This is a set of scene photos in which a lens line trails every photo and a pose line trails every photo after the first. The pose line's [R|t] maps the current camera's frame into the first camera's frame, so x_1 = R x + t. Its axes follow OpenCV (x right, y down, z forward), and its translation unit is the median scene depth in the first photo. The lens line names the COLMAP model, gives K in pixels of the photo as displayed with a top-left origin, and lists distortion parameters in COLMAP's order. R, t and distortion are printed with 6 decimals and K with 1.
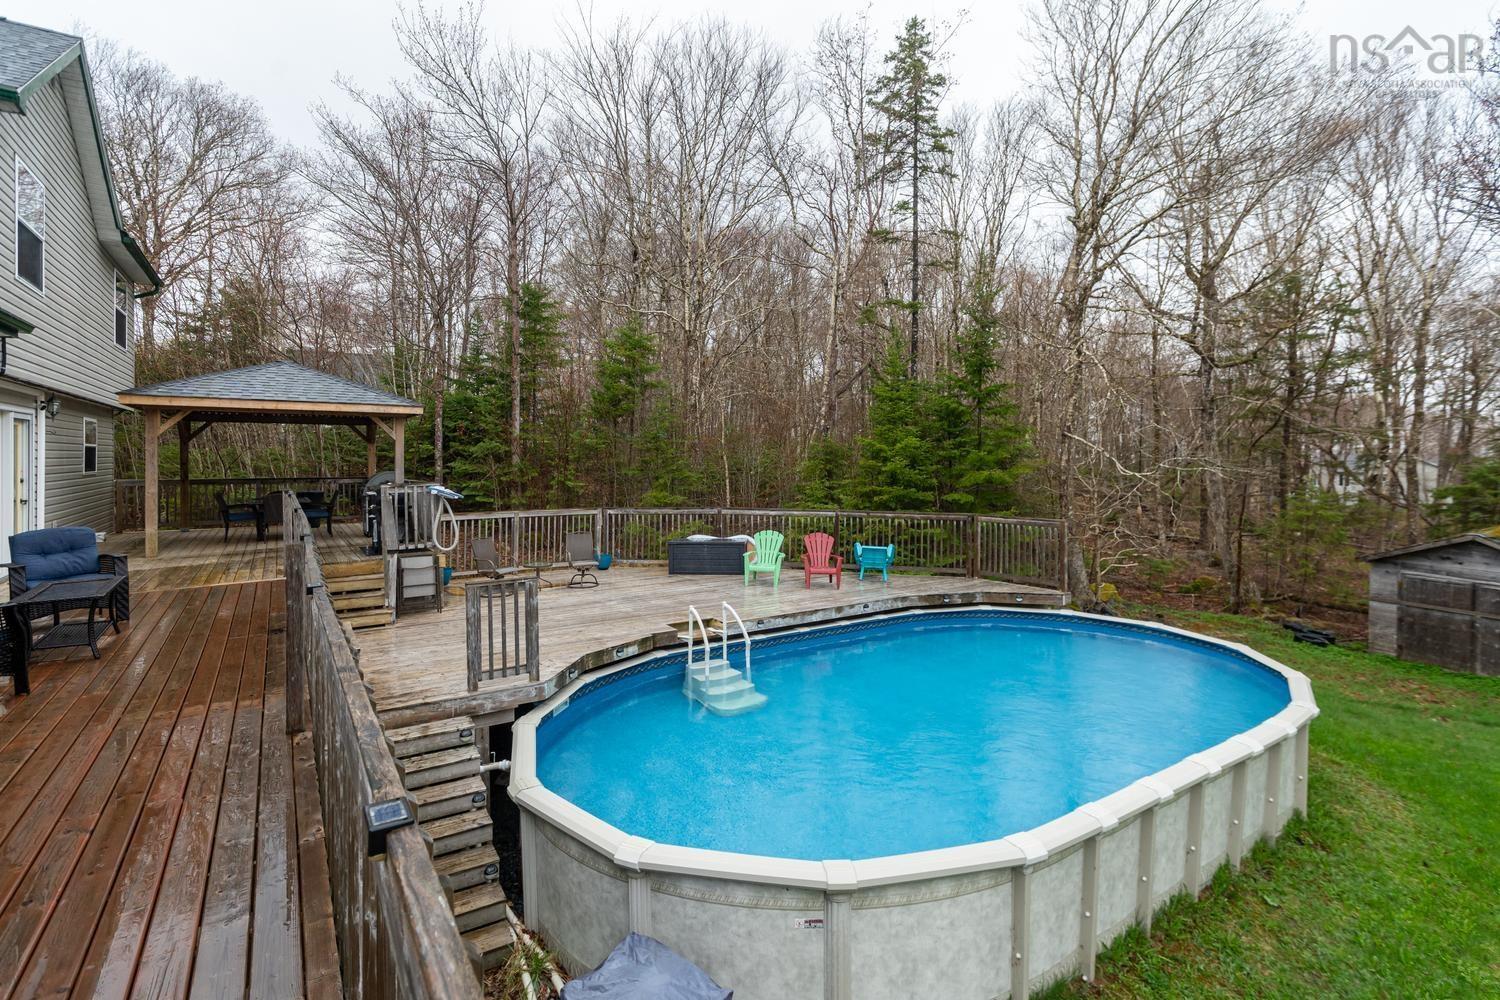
lens RADIAL K [[701.7, 0, 762.4], [0, 701.7, 496.2], [0, 0, 1]] dist [-0.008157, 0.002598]
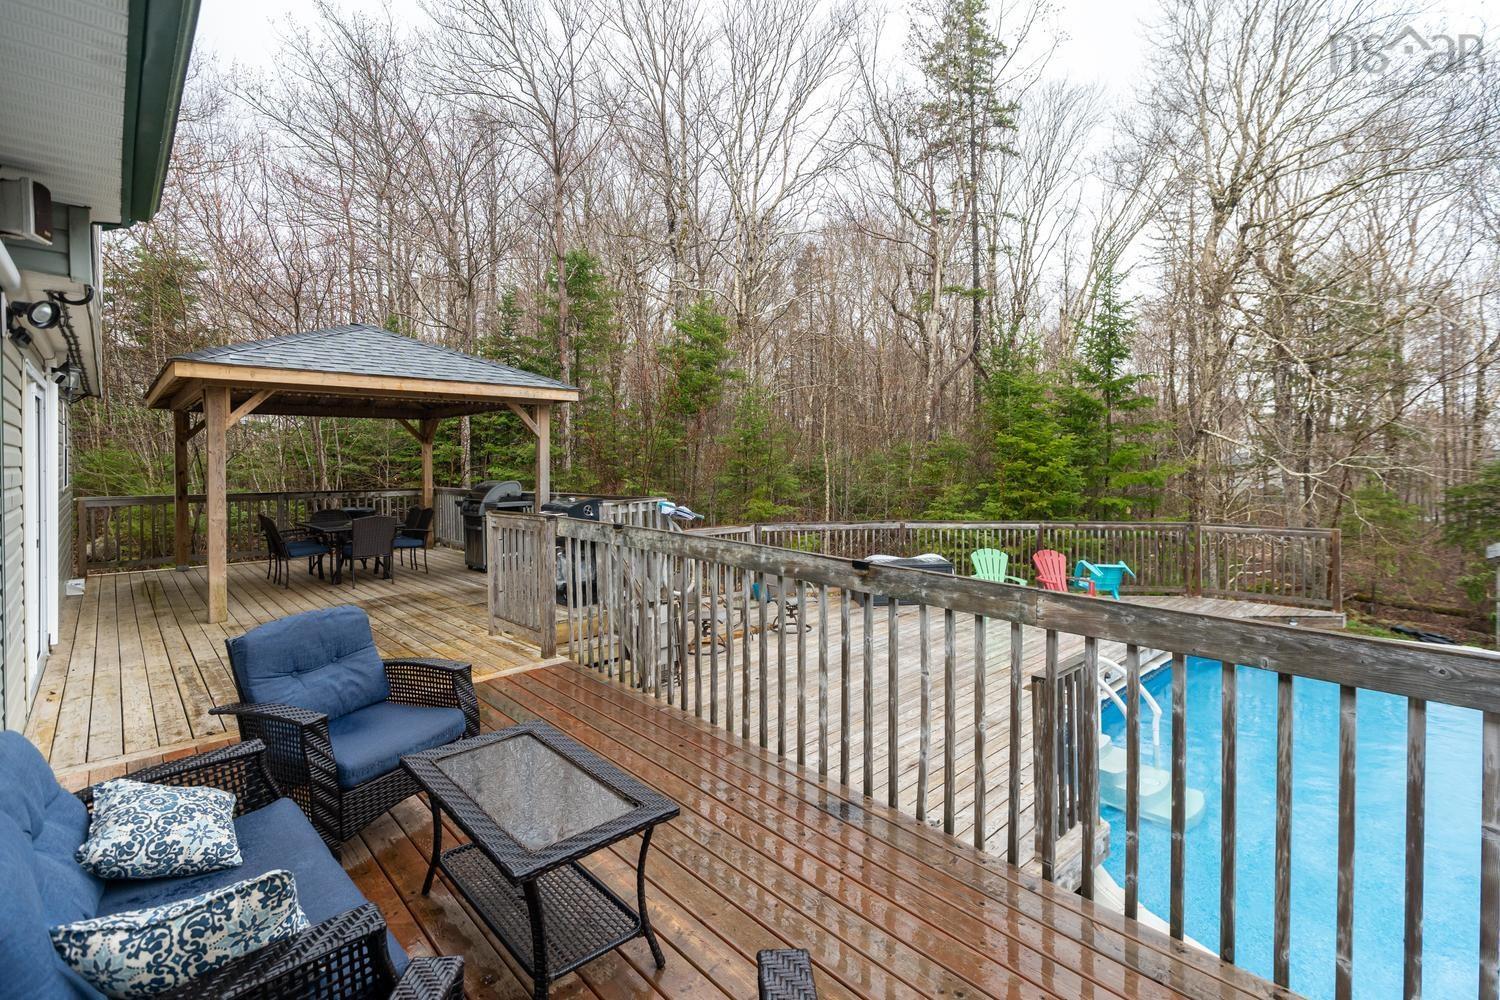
lens RADIAL K [[701.7, 0, 739.3], [0, 701.7, 493.2], [0, 0, 1]] dist [-0.008157, 0.002598]
pose [[0.990684, -0.014326, 0.135427, -0.303963], [0.015625, 0.999841, -0.008535, -0.009844], [-0.135283, 0.010572, 0.990751, 0.192834]]
